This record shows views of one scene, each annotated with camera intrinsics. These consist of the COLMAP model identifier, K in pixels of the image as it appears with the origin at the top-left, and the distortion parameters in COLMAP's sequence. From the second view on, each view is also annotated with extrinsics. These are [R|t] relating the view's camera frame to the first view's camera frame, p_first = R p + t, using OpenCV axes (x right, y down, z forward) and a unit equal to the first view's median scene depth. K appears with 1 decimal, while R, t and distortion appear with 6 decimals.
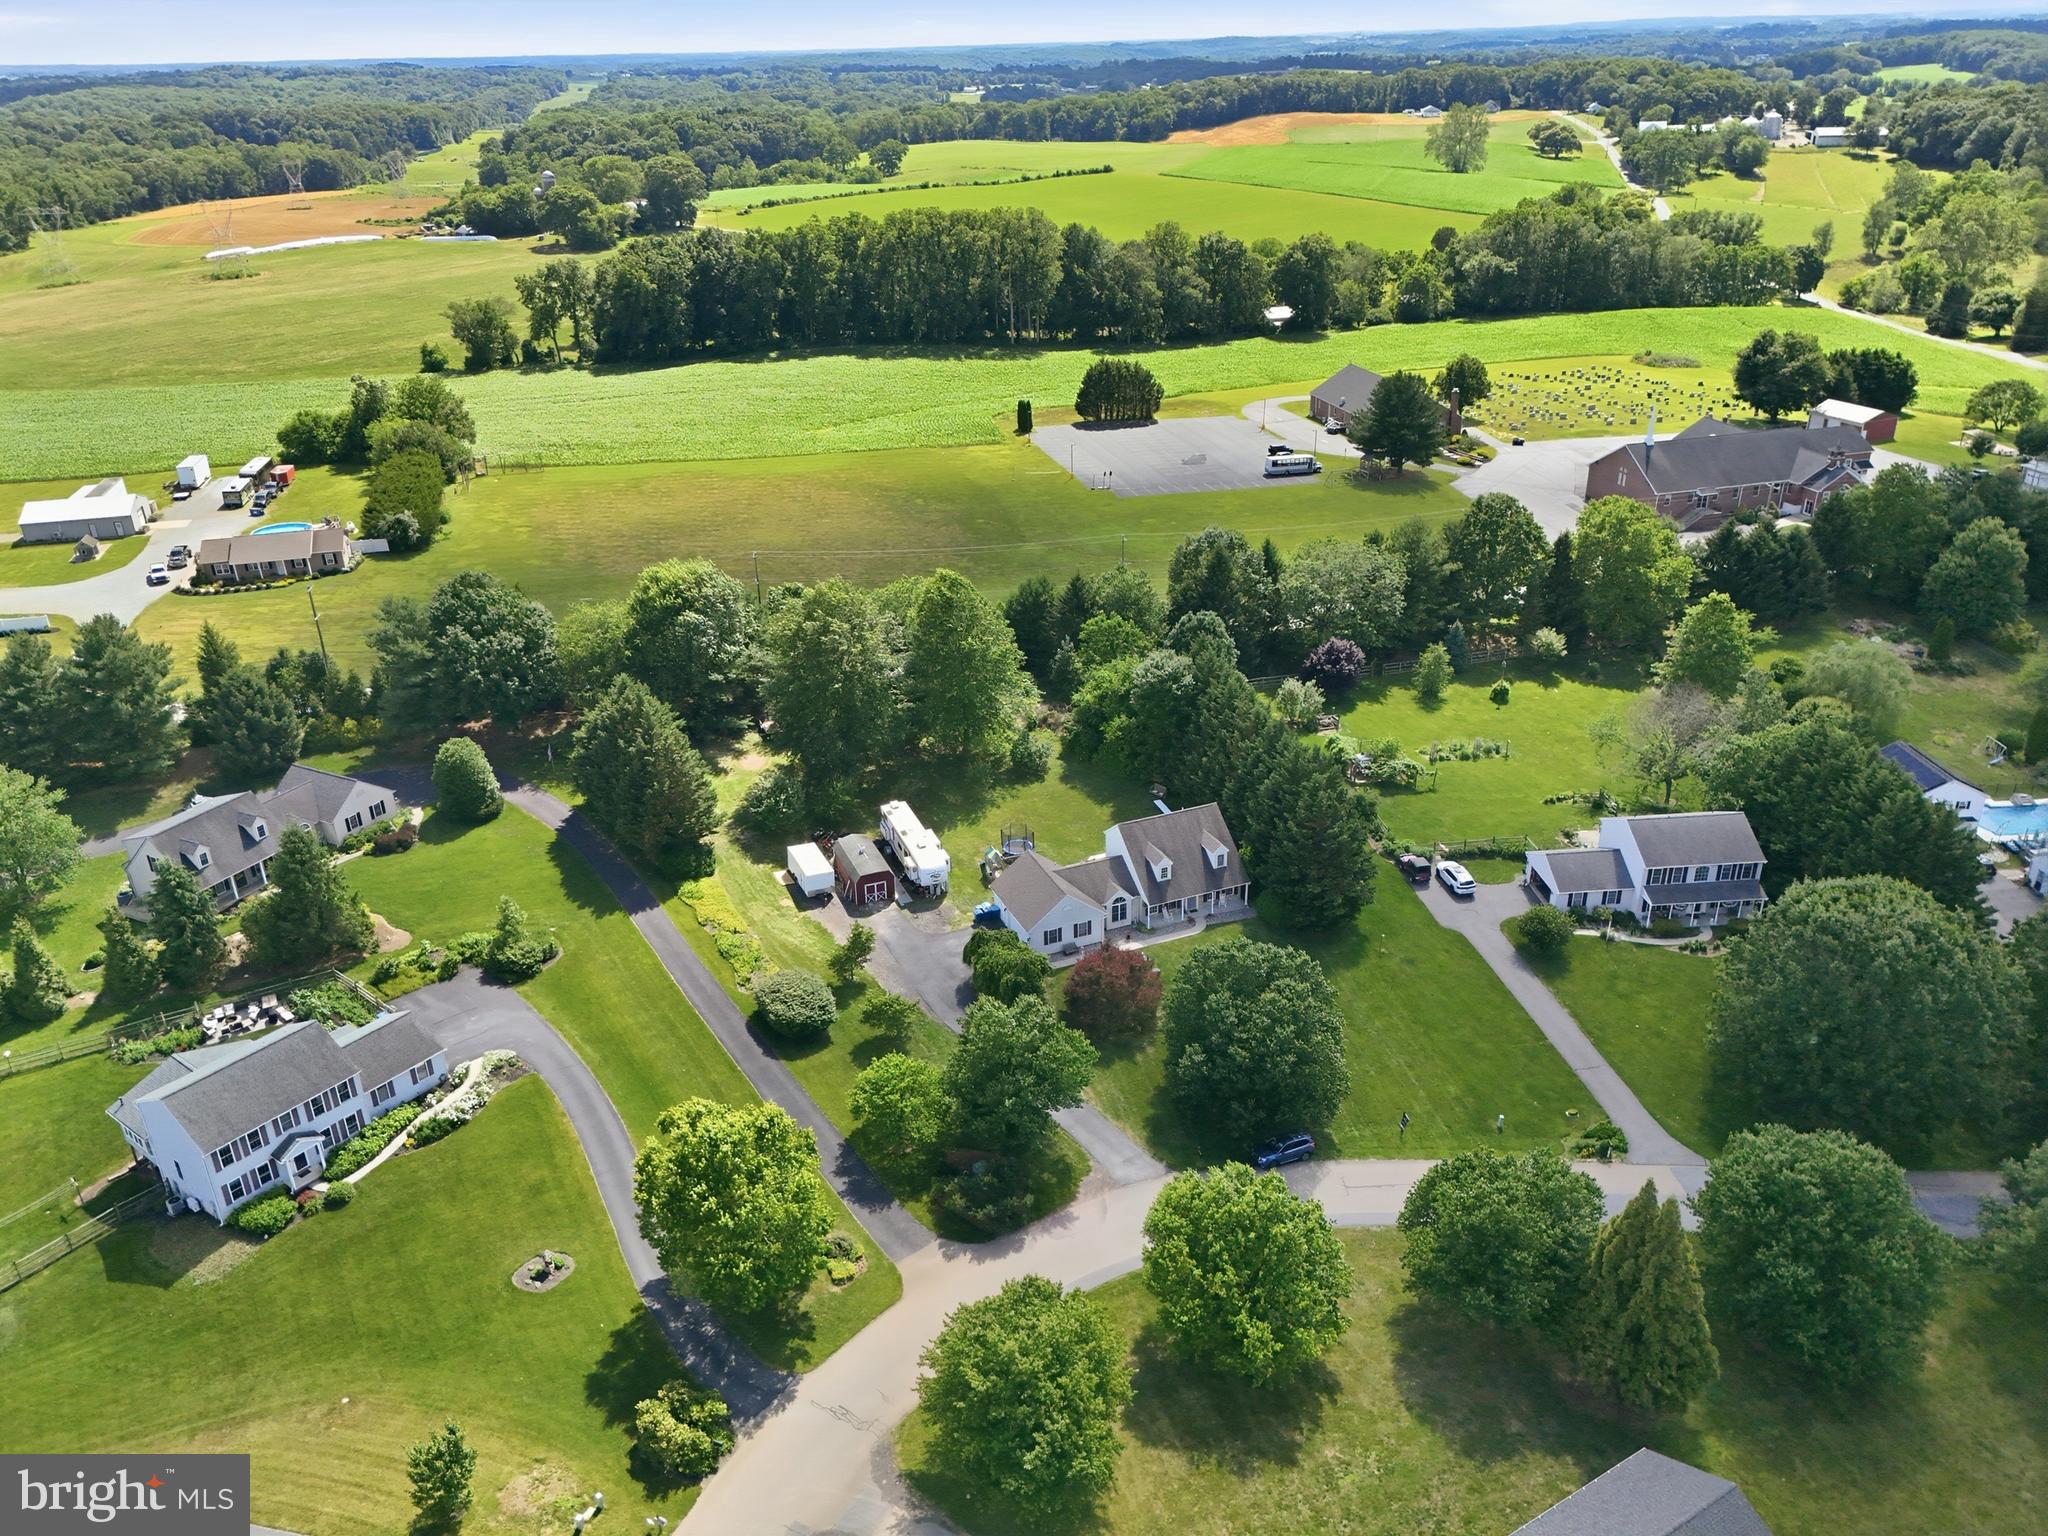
lens RADIAL K [[1499.9, 0, 1032.8], [0, 1499.9, 769.9], [0, 0, 1]] dist [0.079659, -0.074544]
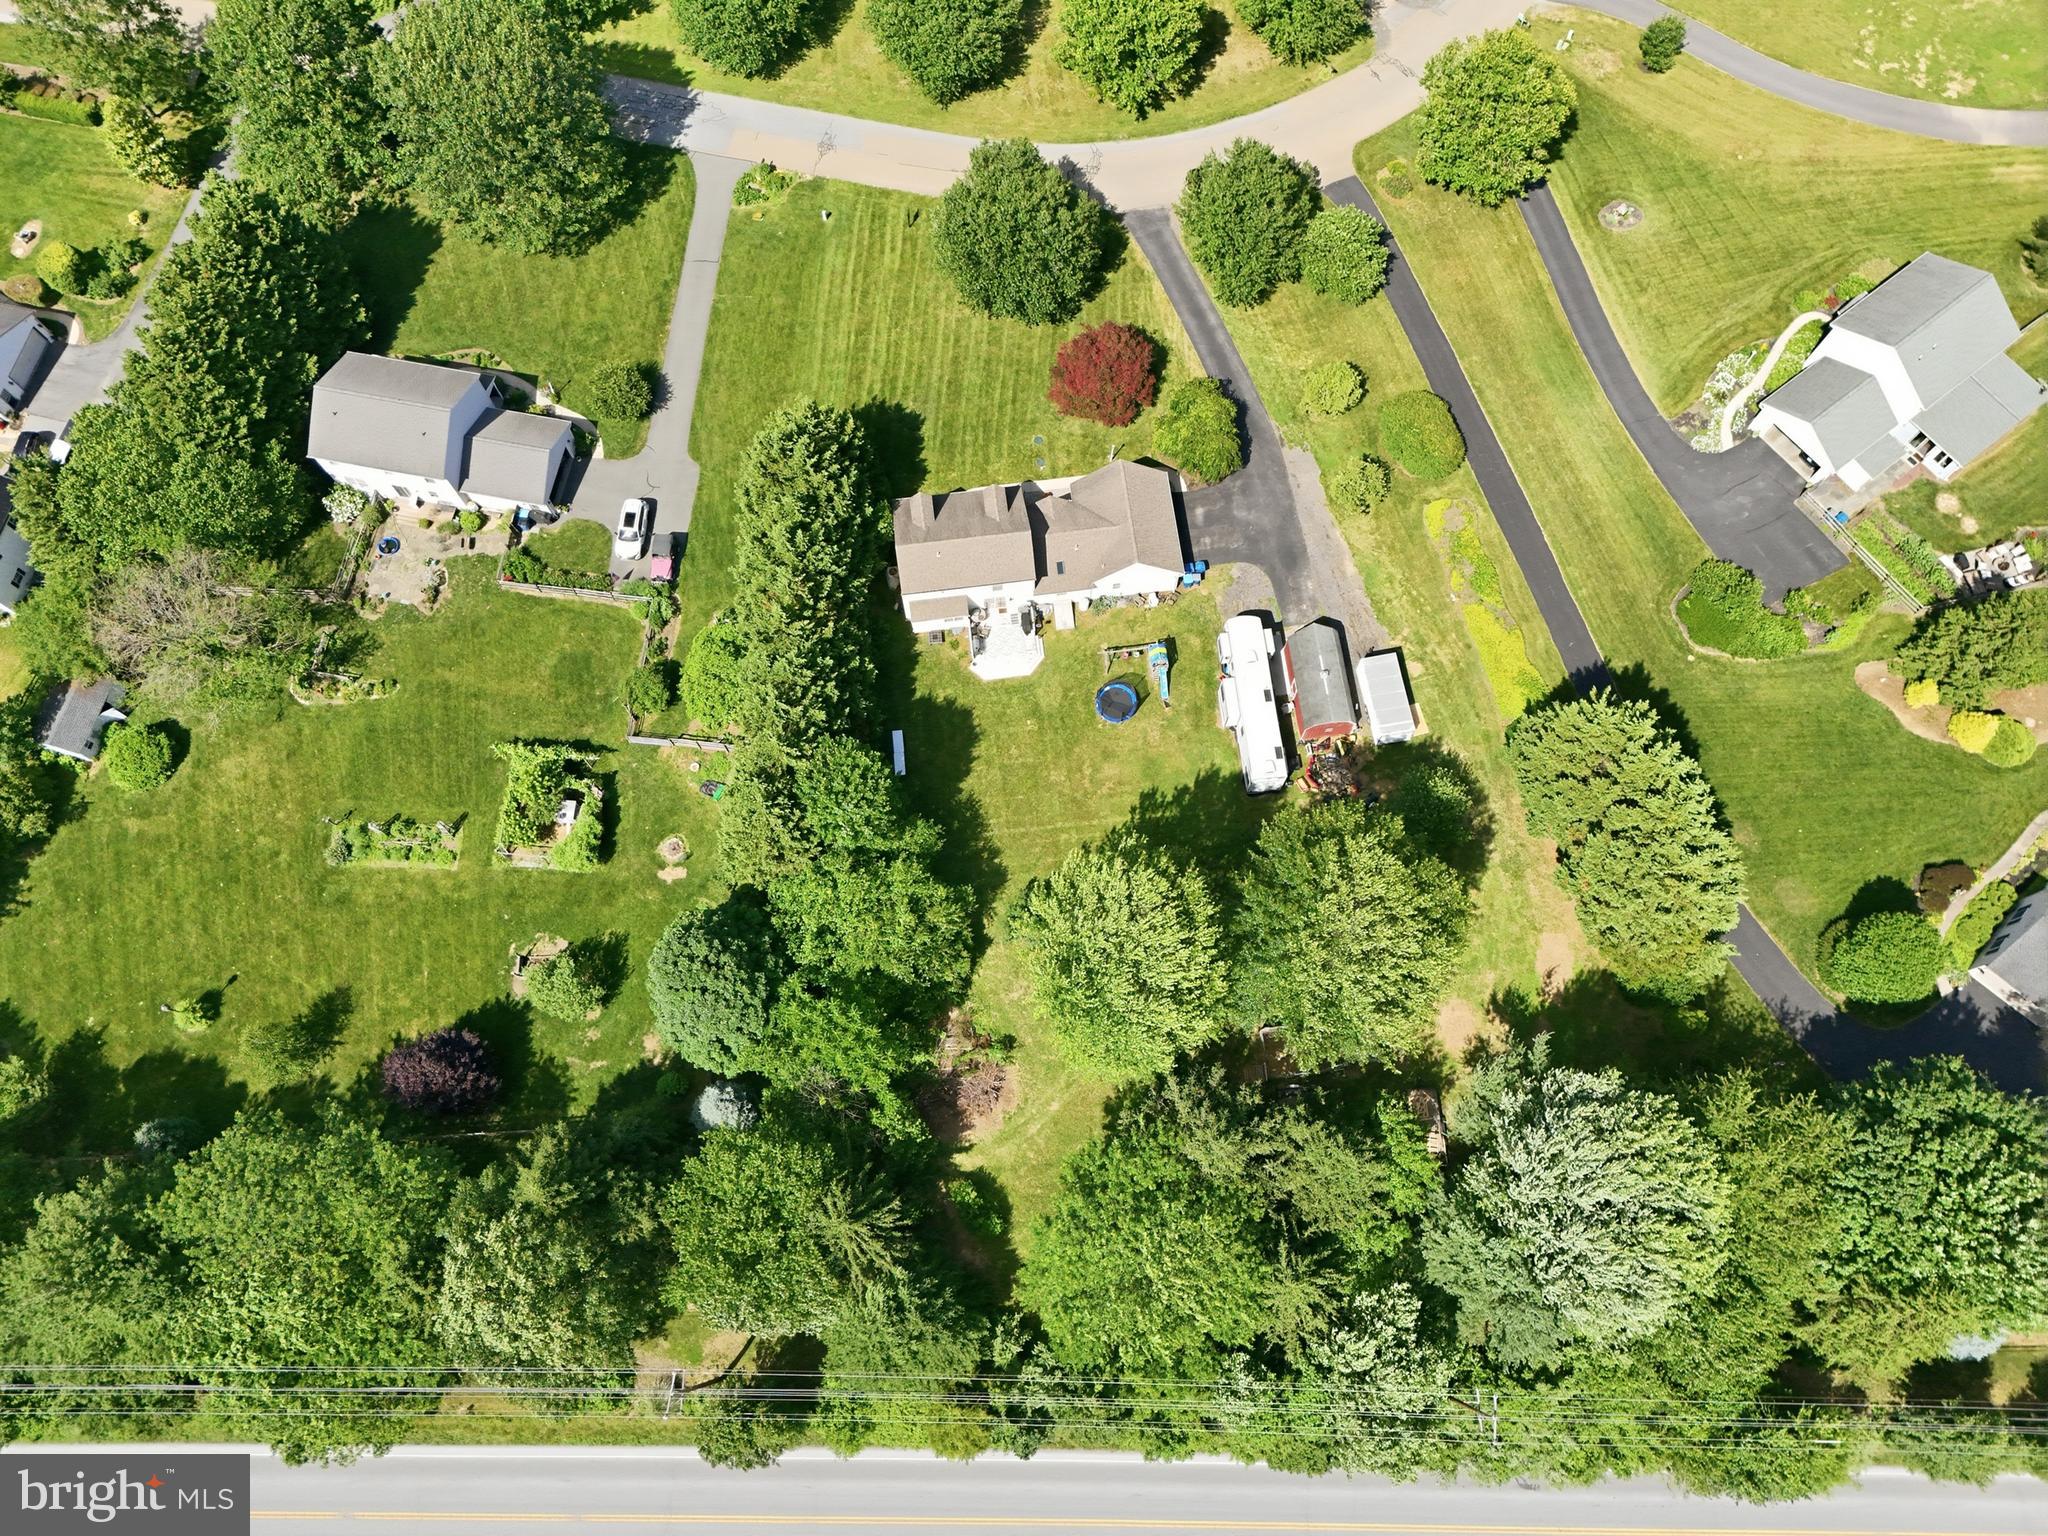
lens RADIAL K [[1466.9, 0, 1024.0], [0, 1466.9, 768.0], [0, 0, 1]] dist [0.077561, -0.071608]
pose [[-0.962942, -0.244934, 0.112918, -0.059509], [0.143179, -0.109434, 0.983628, -0.729341], [-0.228567, 0.963344, 0.140448, 0.957268]]
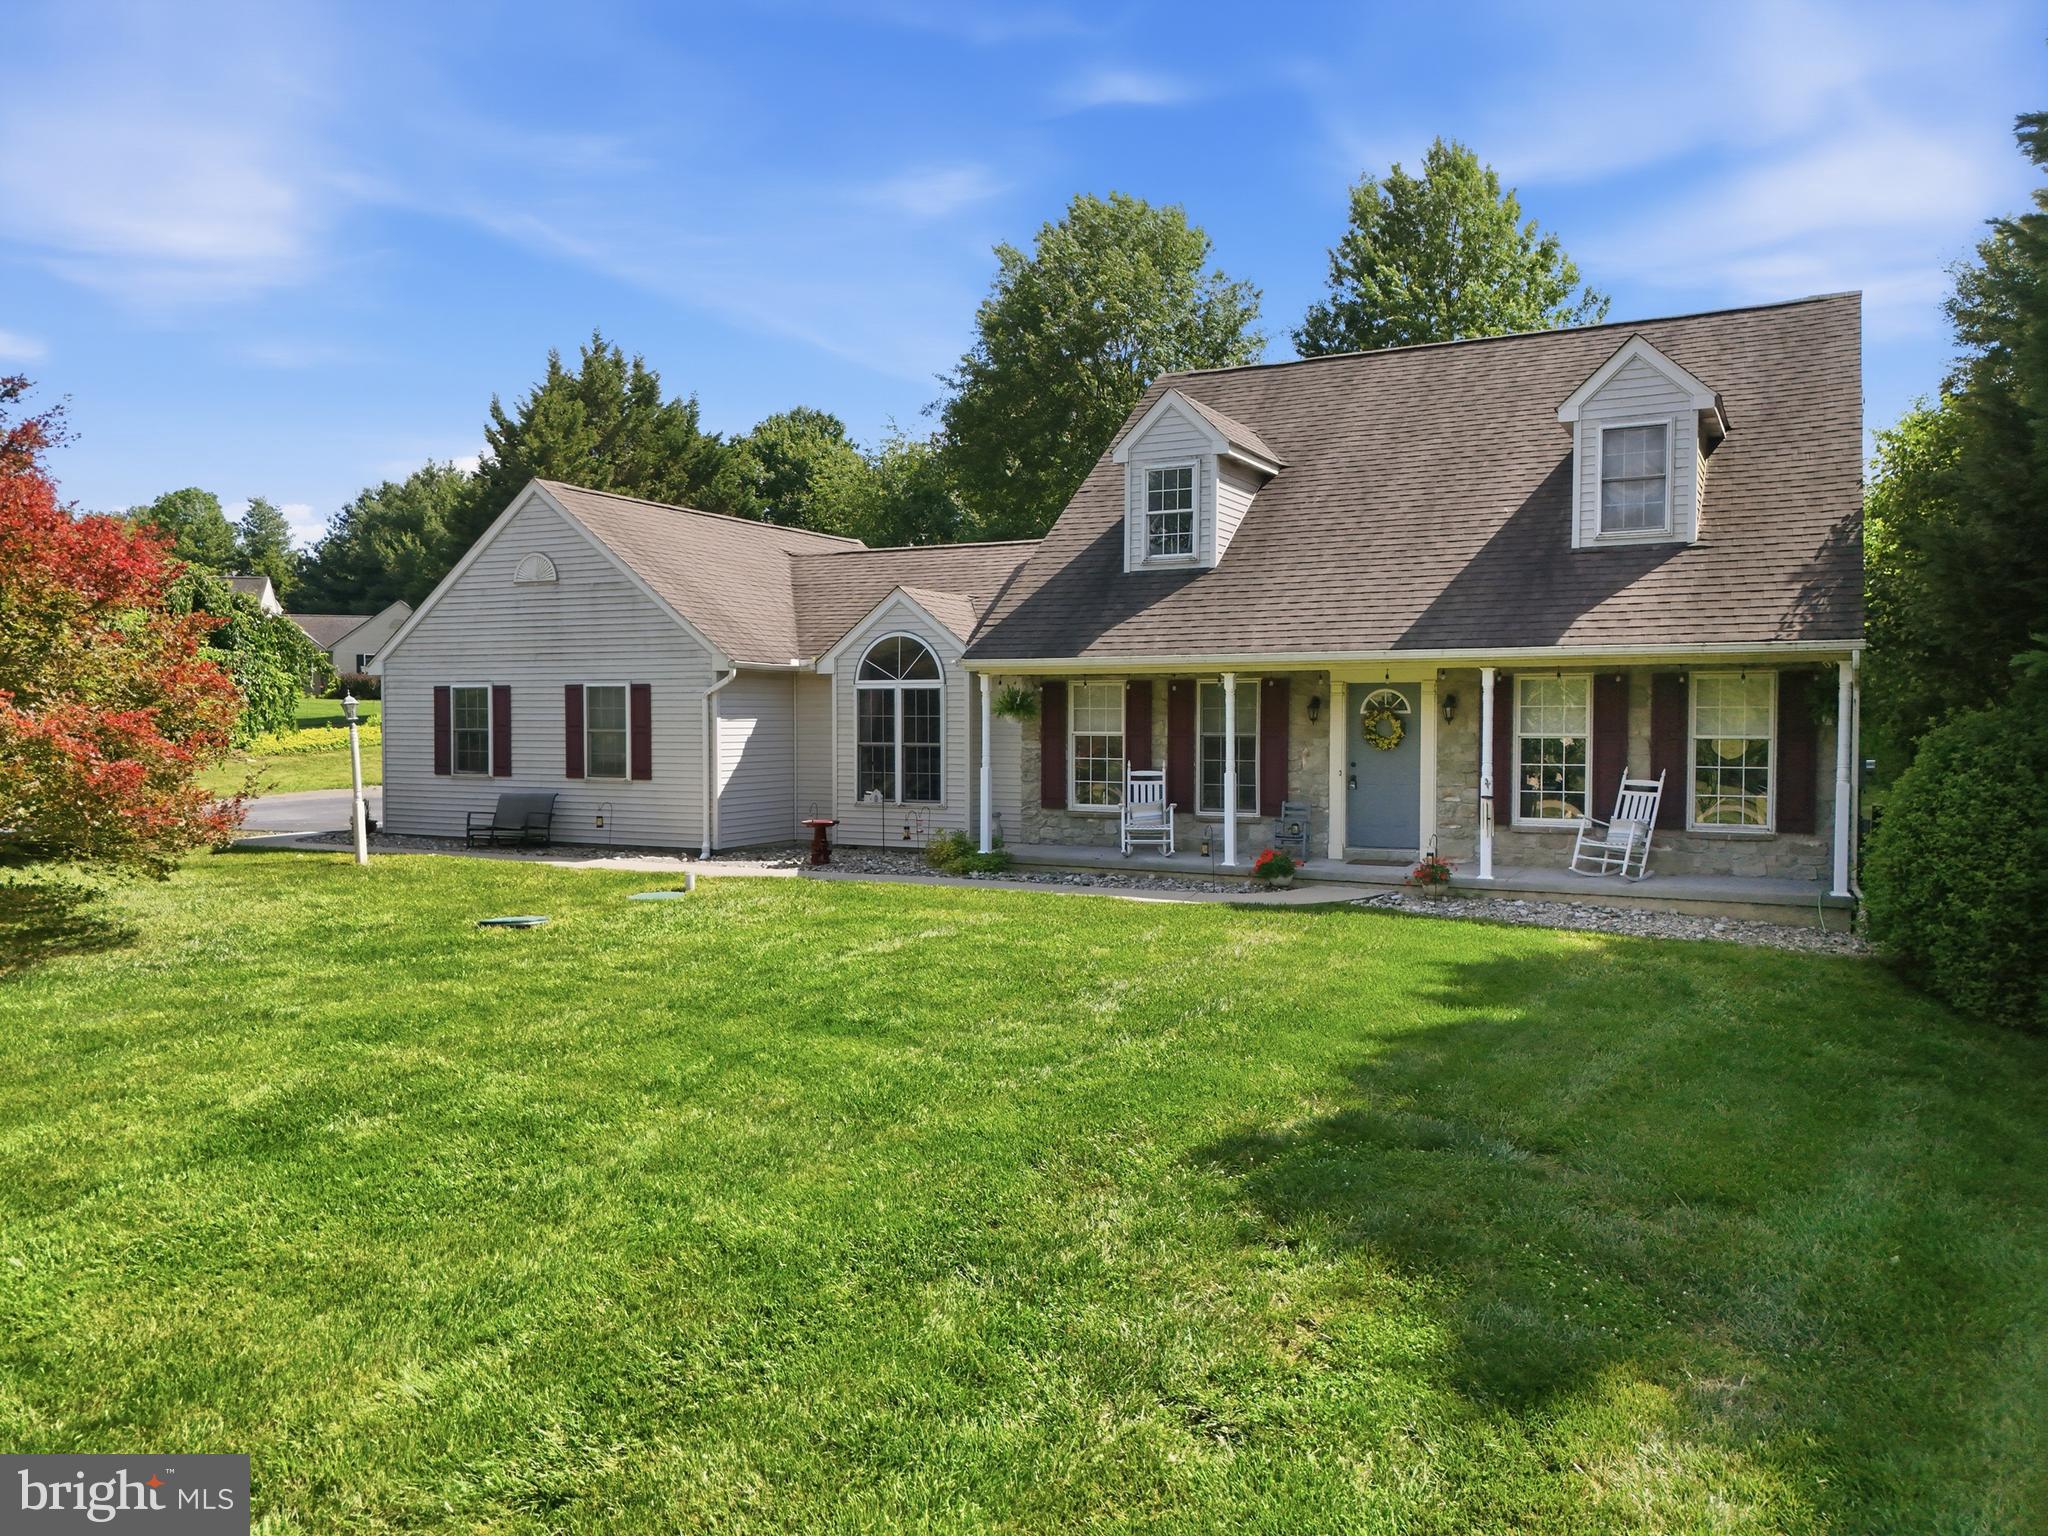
lens RADIAL K [[1499.9, 0, 1032.8], [0, 1499.9, 769.9], [0, 0, 1]] dist [0.079659, -0.074544]
pose [[0.643423, 0.045735, -0.764143, 0.180071], [-0.343254, 0.909474, -0.234593, 0.122227], [0.684239, 0.413238, 0.600875, 0.848681]]
